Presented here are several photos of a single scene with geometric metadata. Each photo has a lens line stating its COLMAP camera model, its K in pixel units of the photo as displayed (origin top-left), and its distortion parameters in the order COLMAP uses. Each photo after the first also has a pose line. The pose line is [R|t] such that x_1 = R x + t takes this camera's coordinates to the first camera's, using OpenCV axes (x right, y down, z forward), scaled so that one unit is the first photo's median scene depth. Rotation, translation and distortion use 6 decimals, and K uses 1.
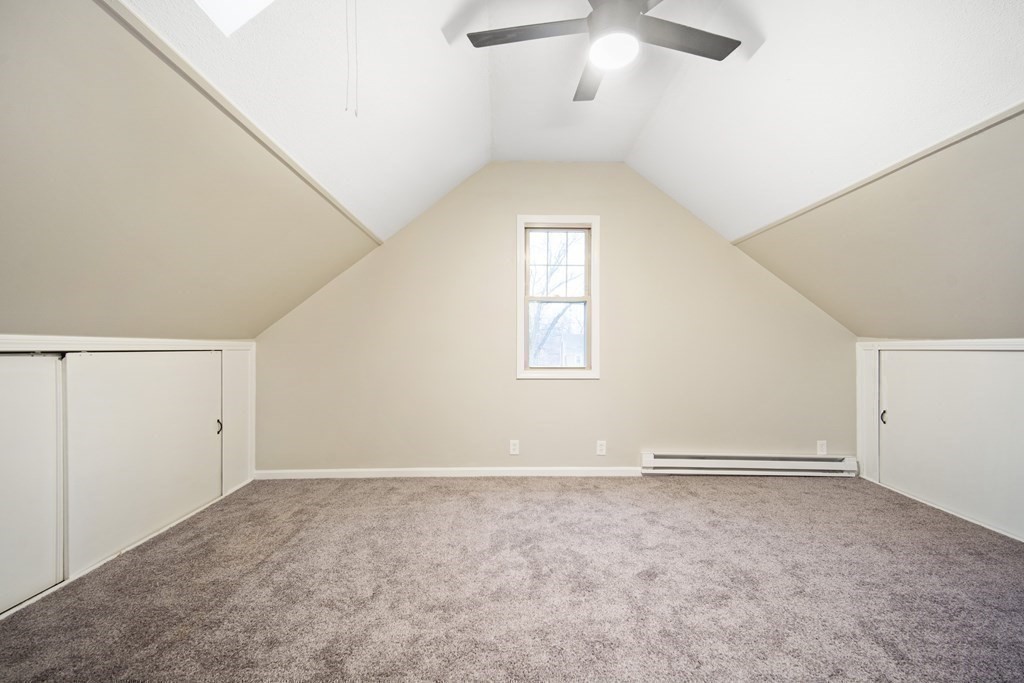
lens RADIAL K [[446.7, 0, 512.8], [0, 446.7, 342.2], [0, 0, 1]] dist [0.010317, -0.000590]
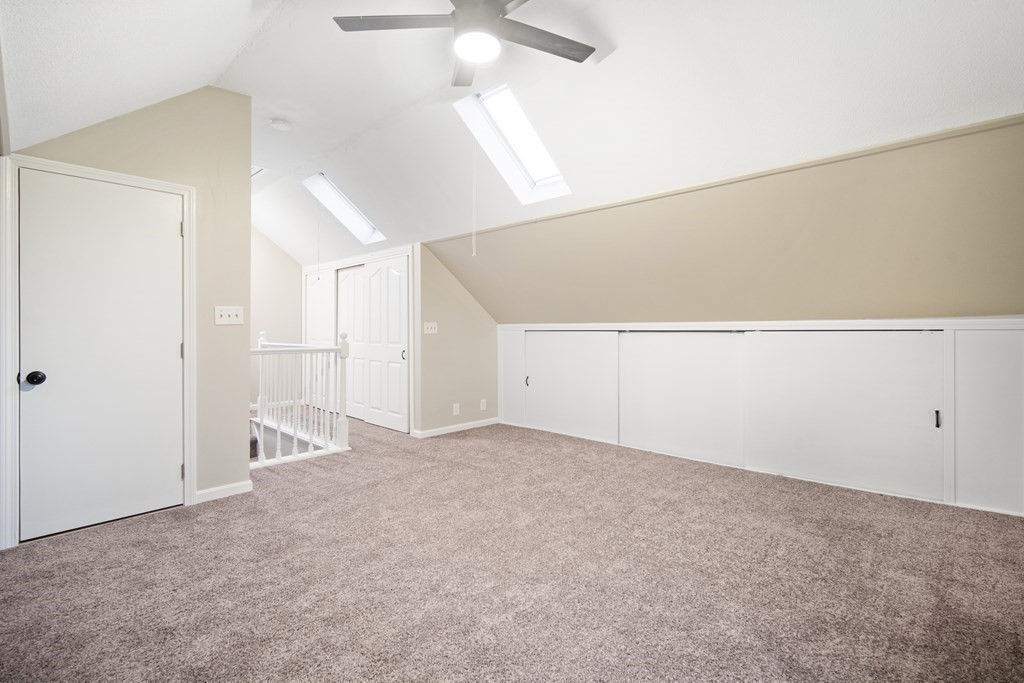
lens RADIAL K [[458.7, 0, 524.5], [0, 458.7, 331.9], [0, 0, 1]] dist [0.012811, -0.000590]
pose [[-0.680297, 0.005637, -0.732915, 0.548819], [0.012359, 0.999916, -0.003781, 0.014664], [0.732833, -0.011630, -0.680310, 1.057831]]
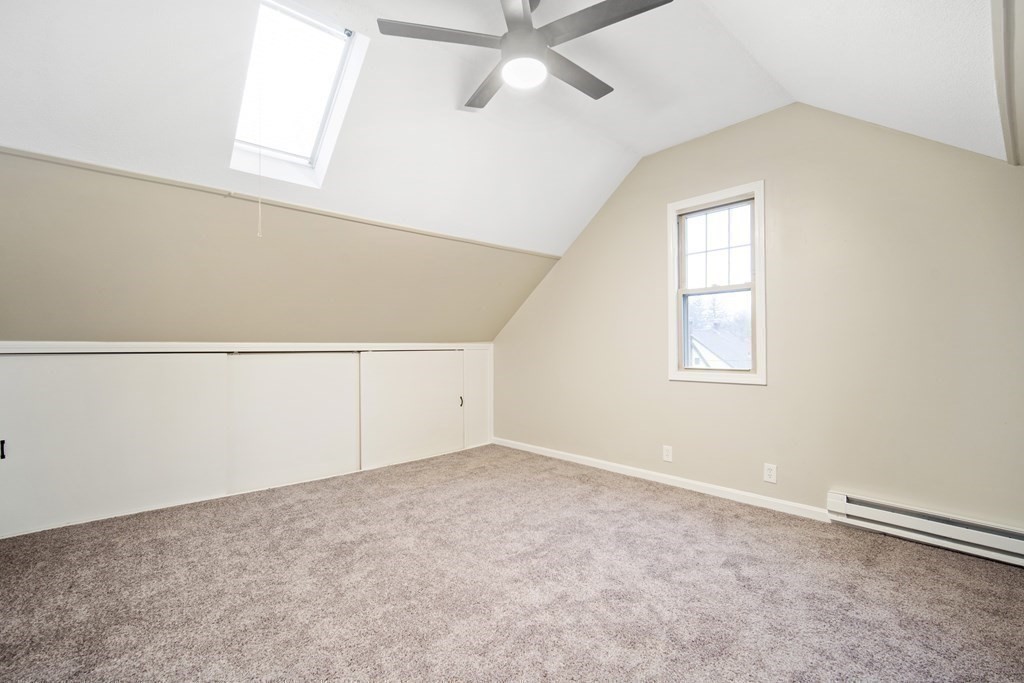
lens RADIAL K [[445.9, 0, 512.0], [0, 445.9, 341.5], [0, 0, 1]] dist [-0.020261, -0.000161]
pose [[0.651544, -0.015727, -0.758448, 0.588018], [0.016473, 0.999843, -0.006582, 0.002752], [0.758432, -0.008206, 0.651701, 0.177515]]
